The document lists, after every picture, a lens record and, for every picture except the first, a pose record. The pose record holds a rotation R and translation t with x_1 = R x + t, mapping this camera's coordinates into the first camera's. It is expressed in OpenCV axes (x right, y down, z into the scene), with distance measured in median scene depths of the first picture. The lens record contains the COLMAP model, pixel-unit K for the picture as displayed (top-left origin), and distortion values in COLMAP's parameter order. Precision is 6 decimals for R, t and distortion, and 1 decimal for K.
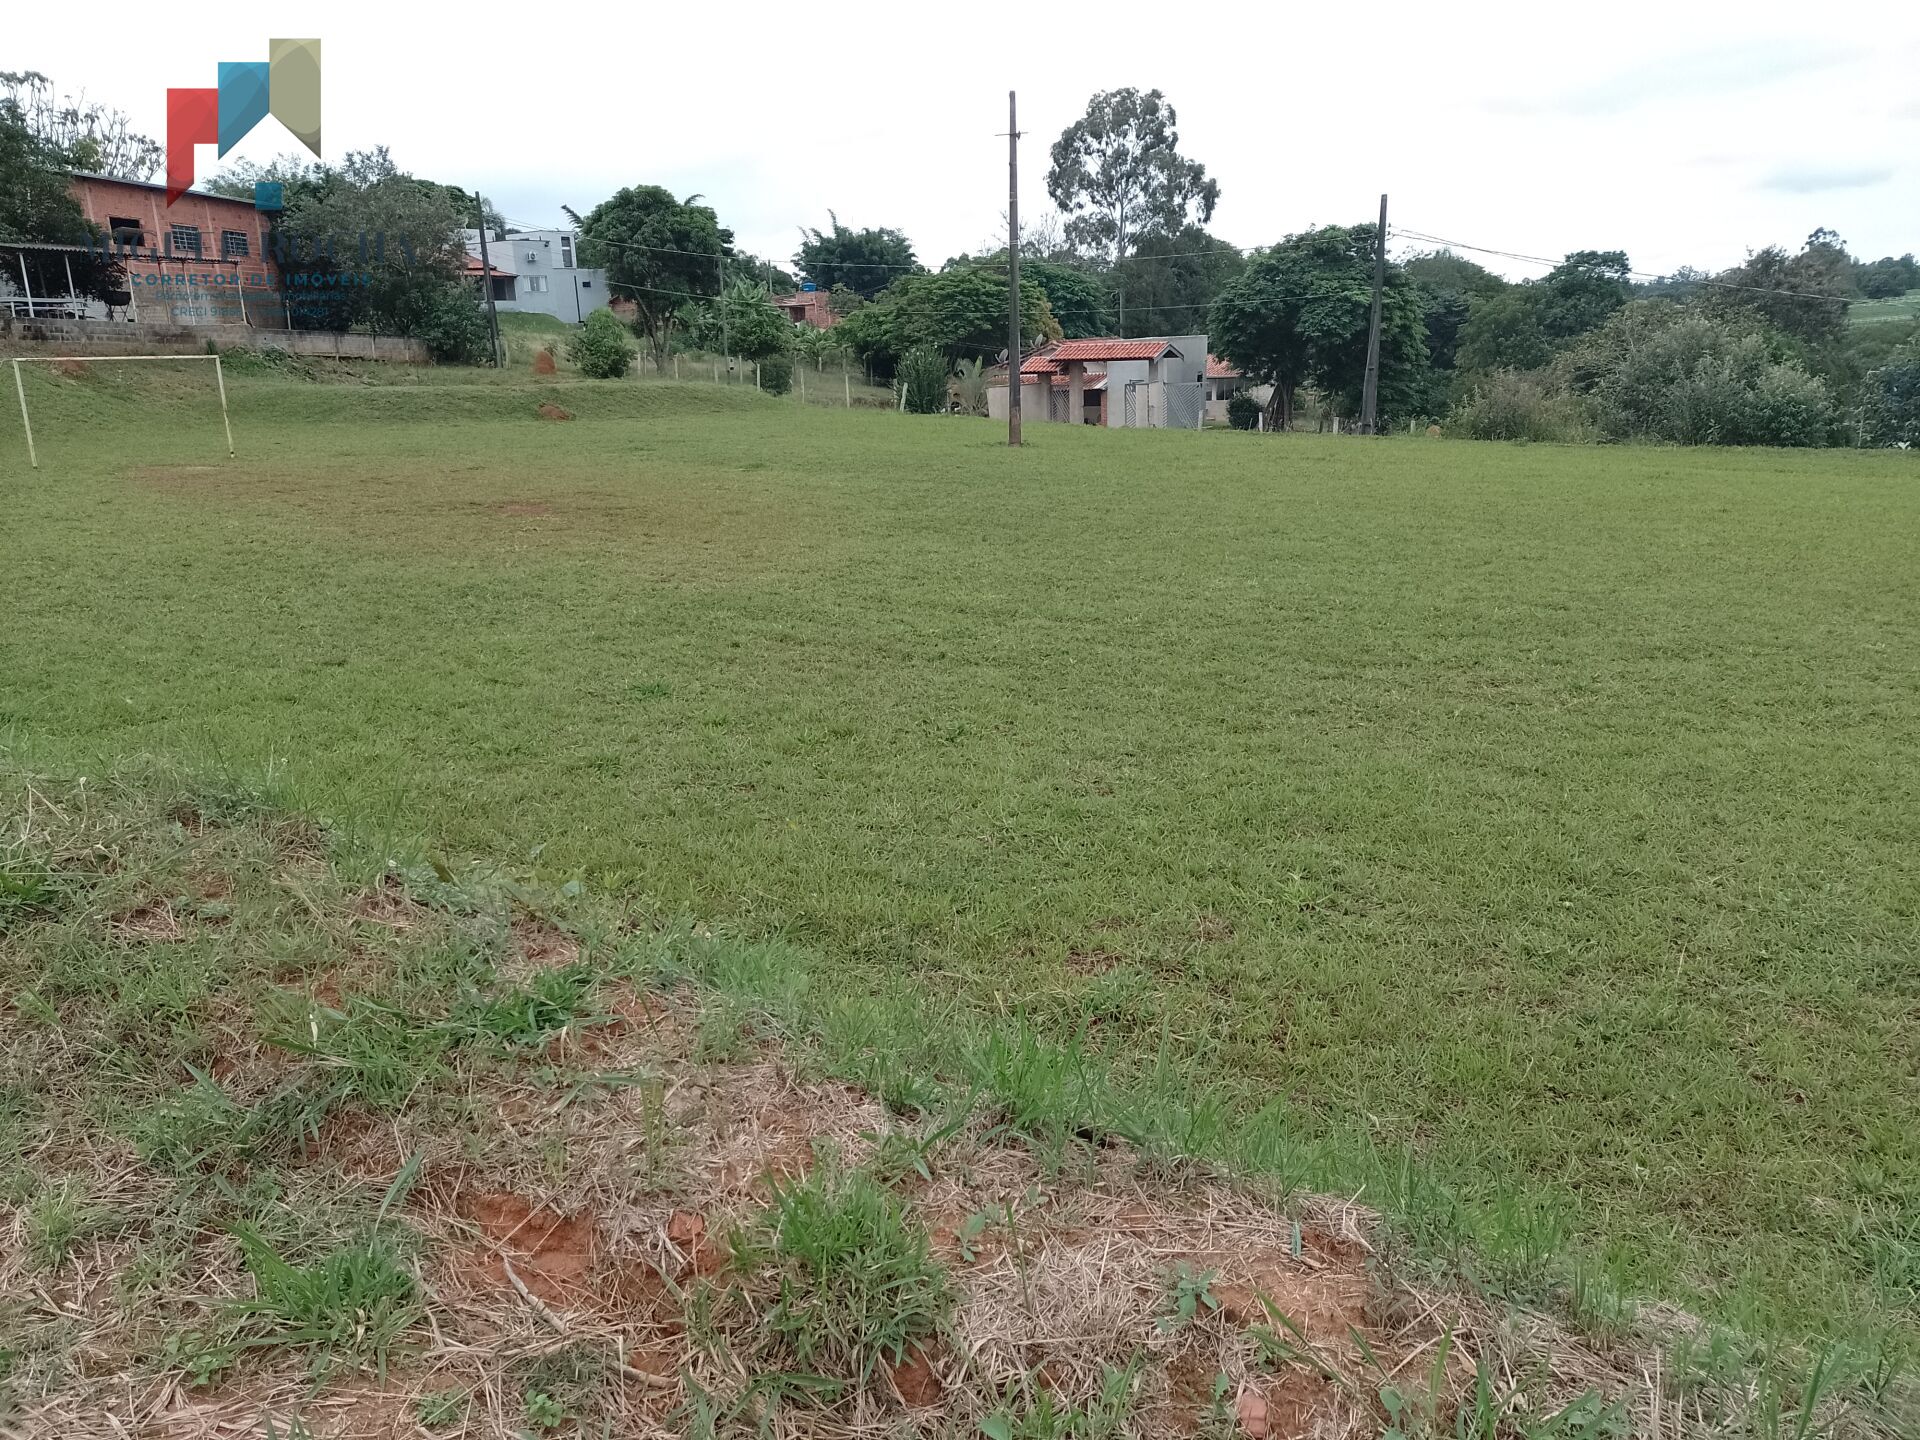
lens RADIAL K [[1415.4, 0, 960.4], [0, 1415.4, 724.4], [0, 0, 1]] dist [0.059658, -0.070370]
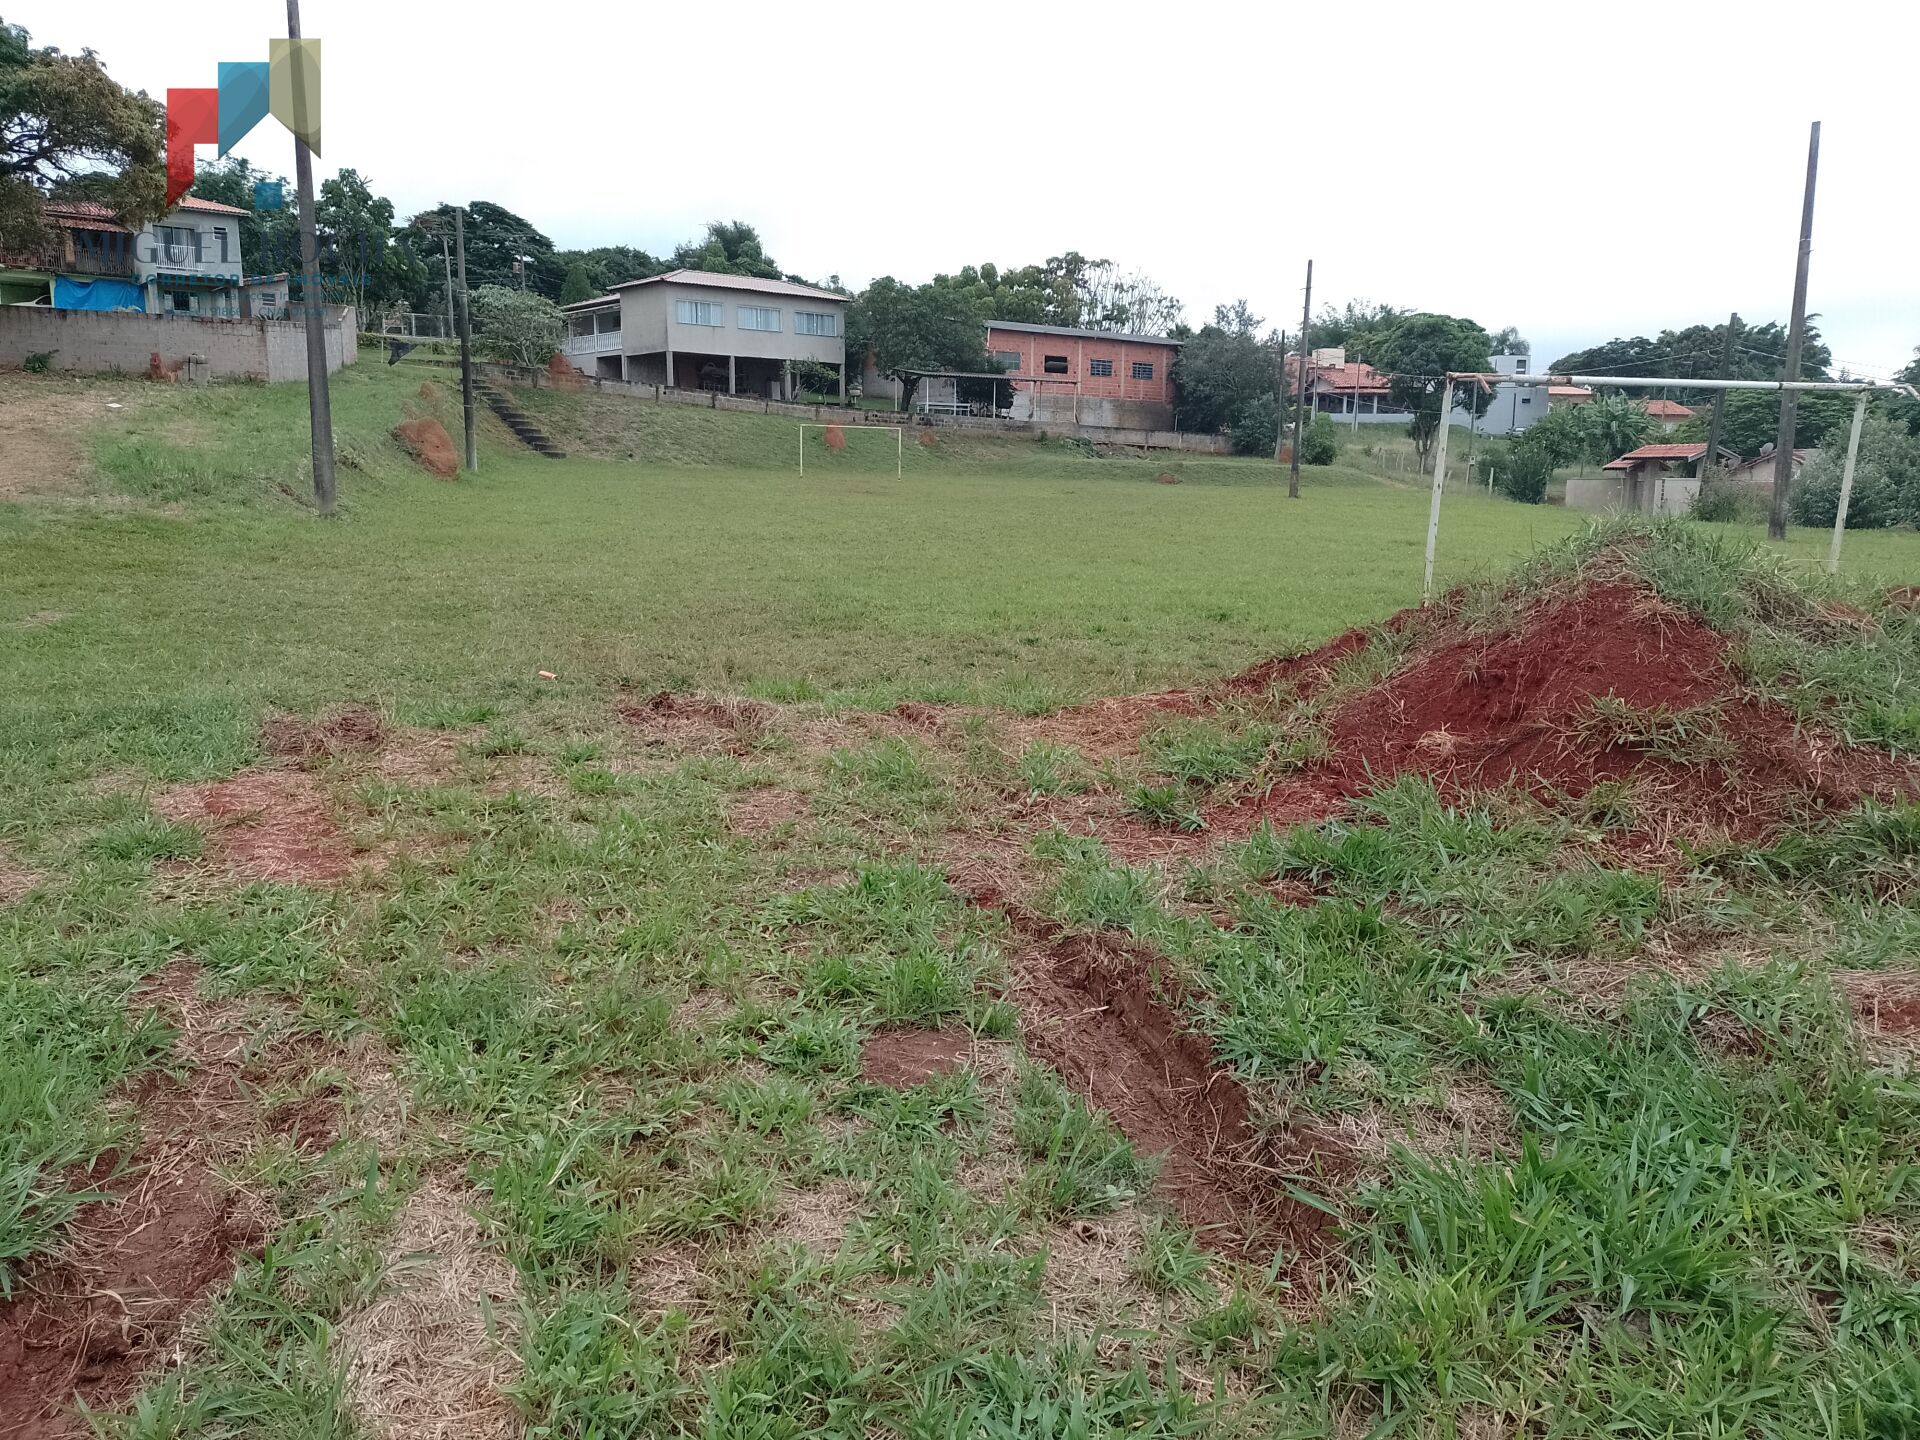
lens RADIAL K [[1415.4, 0, 963.2], [0, 1415.4, 740.0], [0, 0, 1]] dist [0.059658, -0.070370]
pose [[0.693114, 0.171819, -0.700051, 0.461513], [-0.220840, 0.975091, 0.020673, 0.044880], [0.686165, 0.140270, 0.713794, -0.116571]]
